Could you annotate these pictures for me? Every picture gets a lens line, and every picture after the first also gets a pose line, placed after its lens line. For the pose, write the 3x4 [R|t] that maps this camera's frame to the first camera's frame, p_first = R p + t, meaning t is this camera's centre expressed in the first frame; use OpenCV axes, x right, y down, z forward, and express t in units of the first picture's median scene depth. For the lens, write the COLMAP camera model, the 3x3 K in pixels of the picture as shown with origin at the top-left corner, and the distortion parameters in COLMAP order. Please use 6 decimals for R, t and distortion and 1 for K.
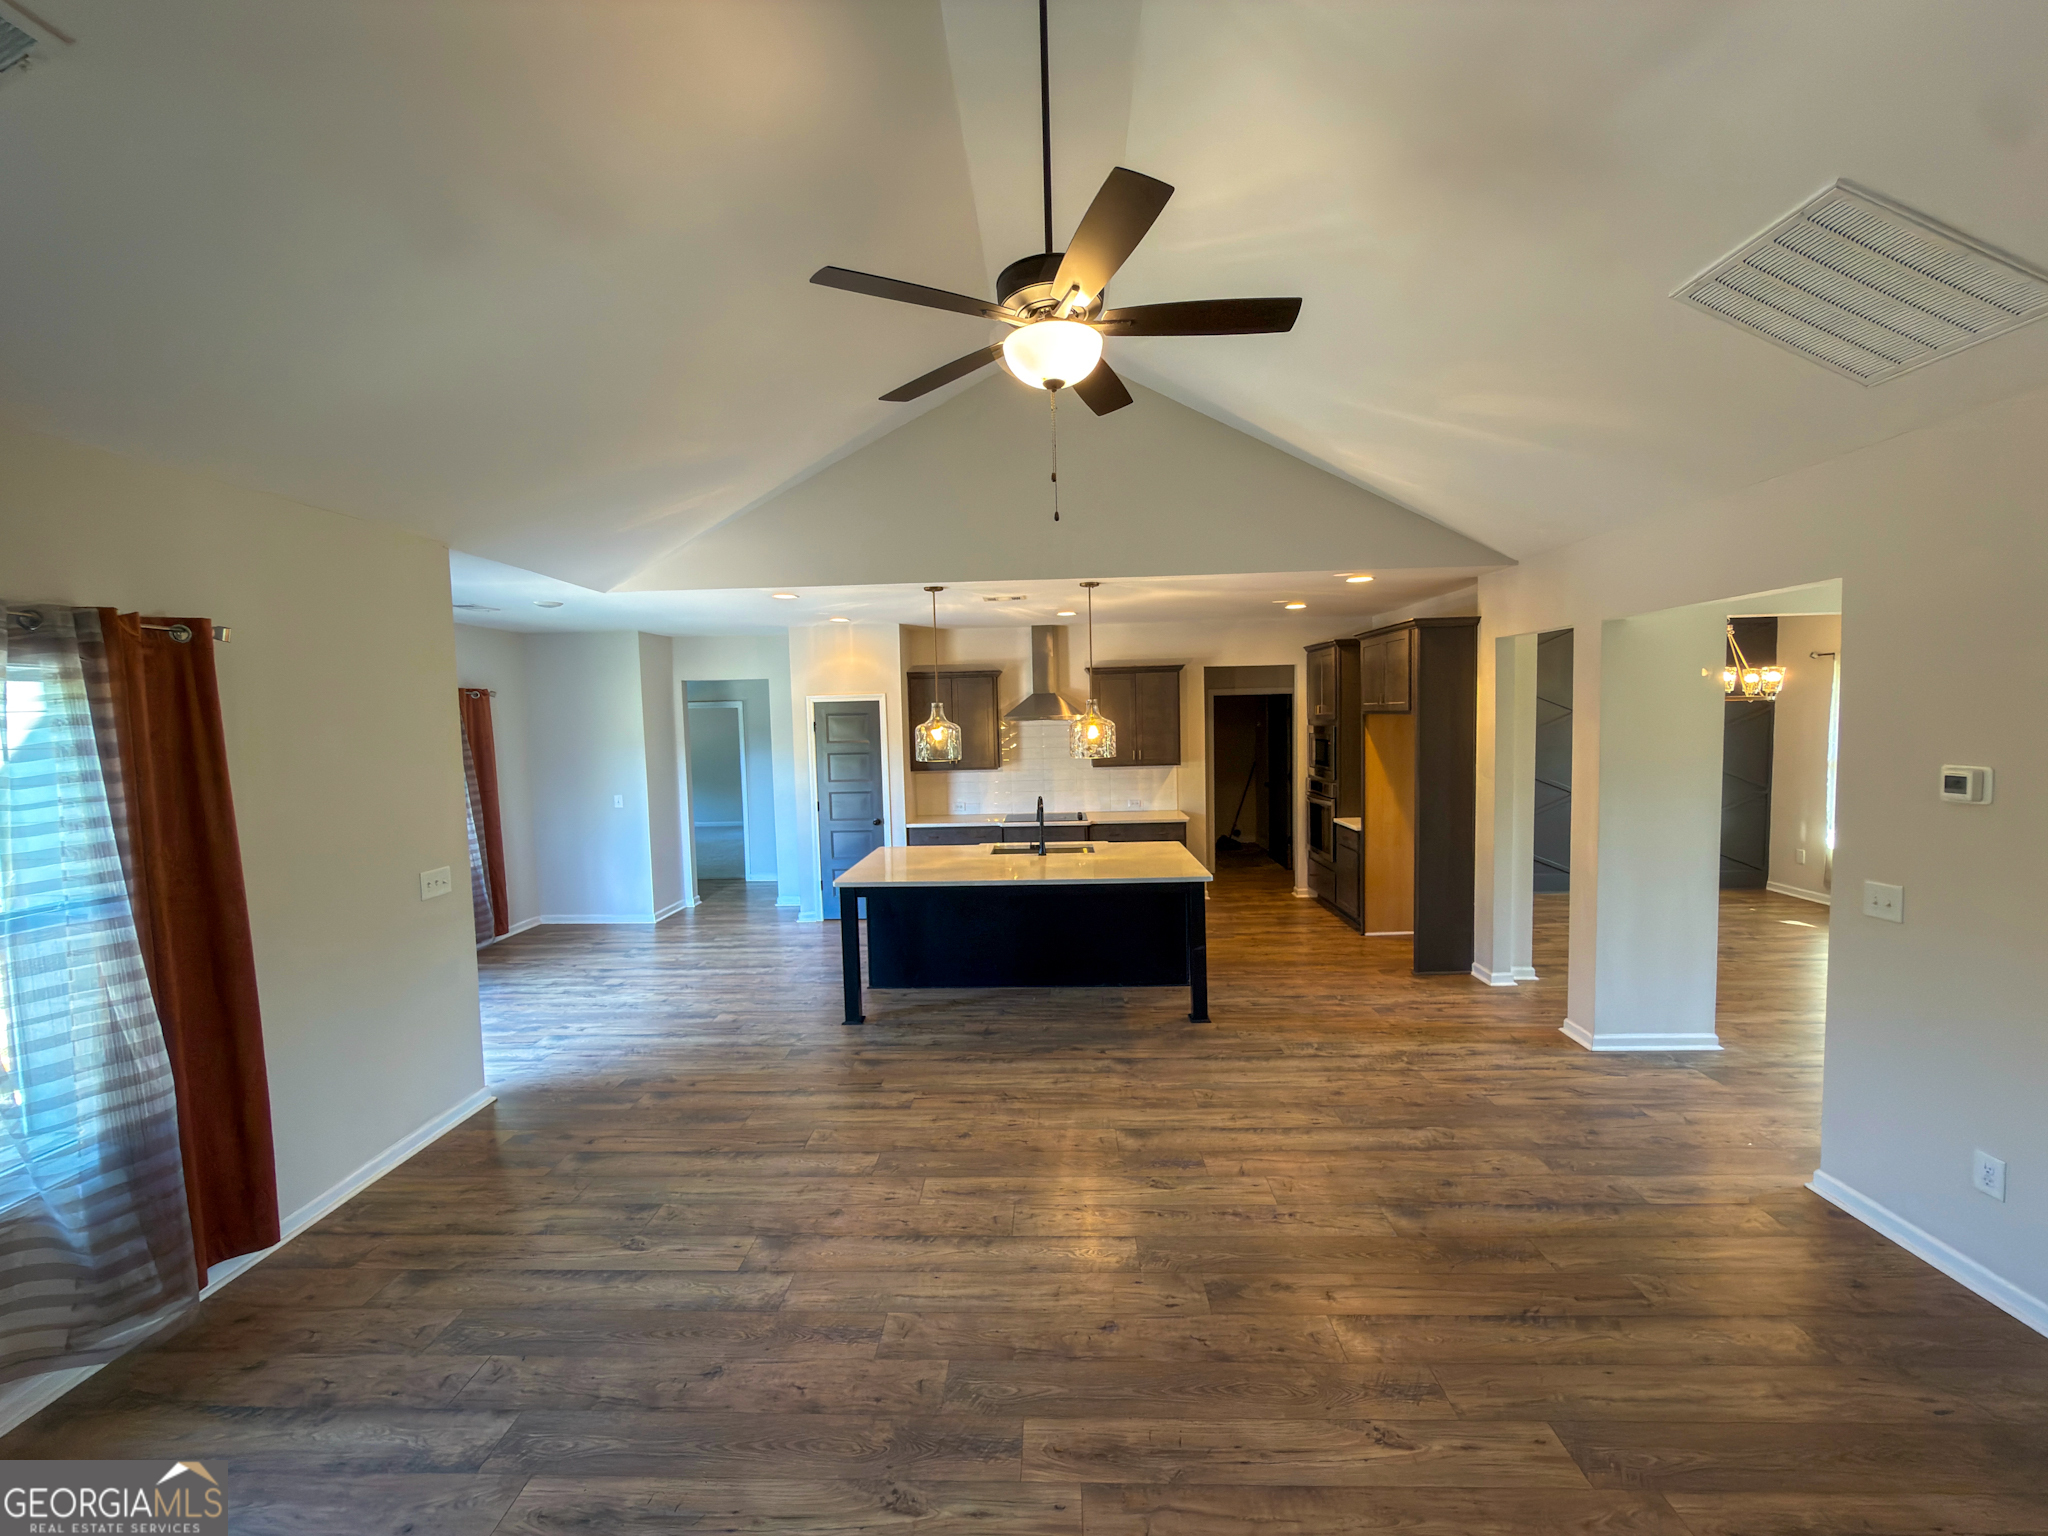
lens RADIAL K [[845.4, 0, 1024.0], [0, 845.4, 768.0], [0, 0, 1]] dist [0.002162, 0.000175]
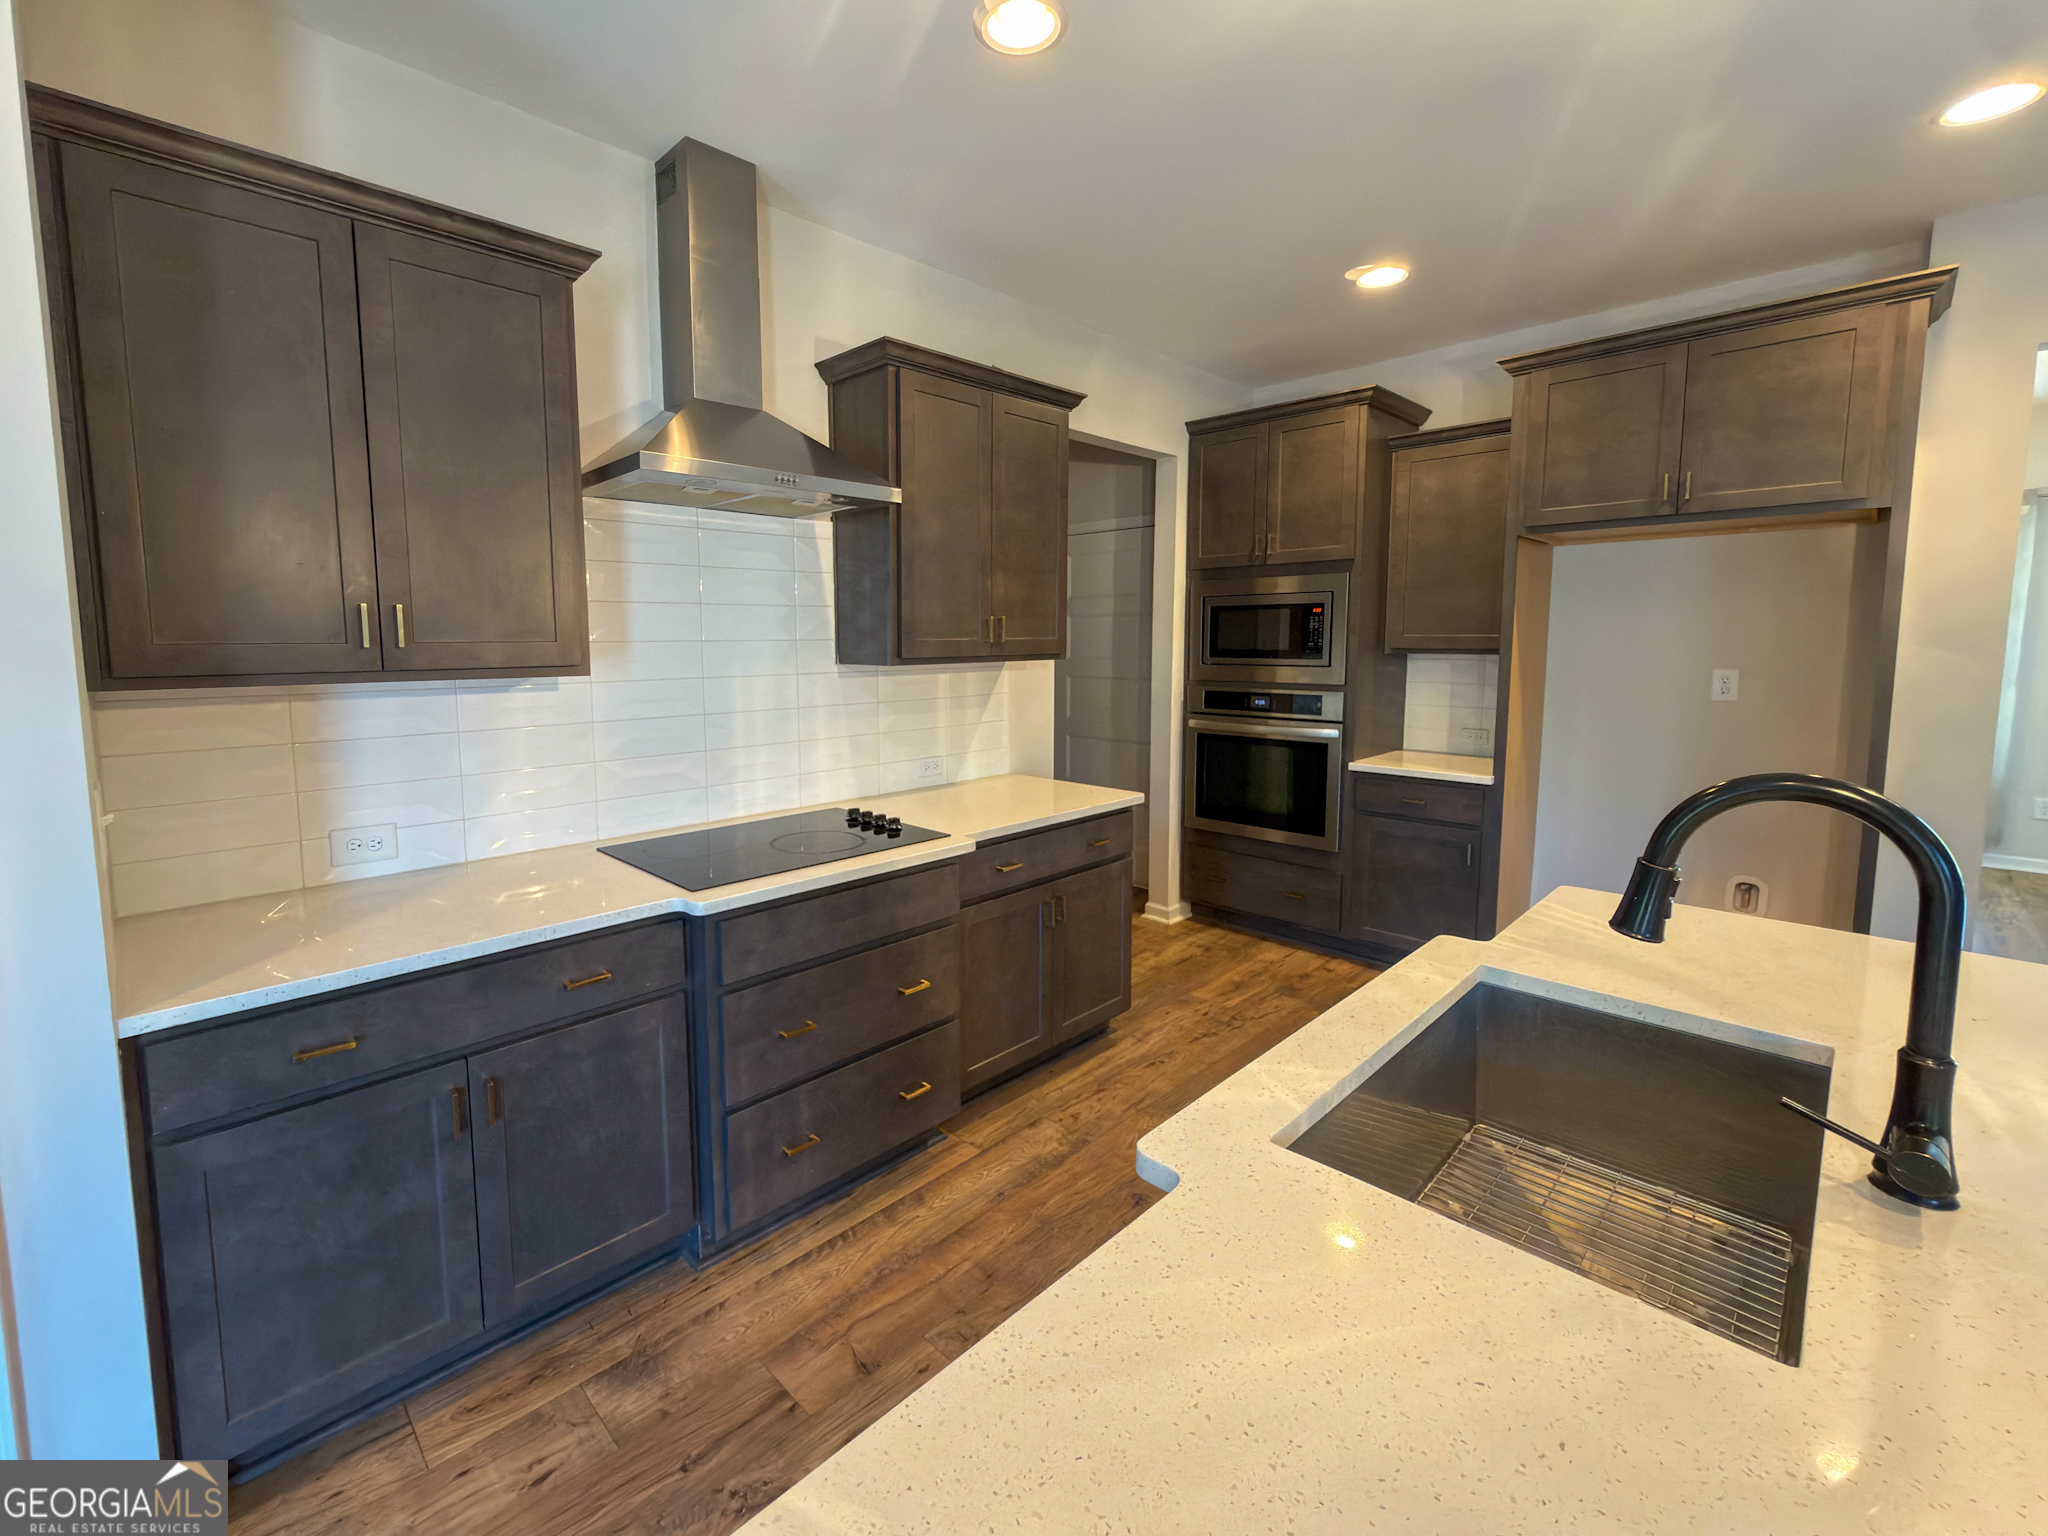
lens RADIAL K [[845.4, 0, 1024.0], [0, 845.4, 768.0], [0, 0, 1]] dist [0.002162, 0.000175]
pose [[0.650543, -0.090623, 0.754043, -0.037052], [0.038286, 0.995506, 0.086612, 0.003545], [-0.758504, -0.027476, 0.651089, 0.224696]]
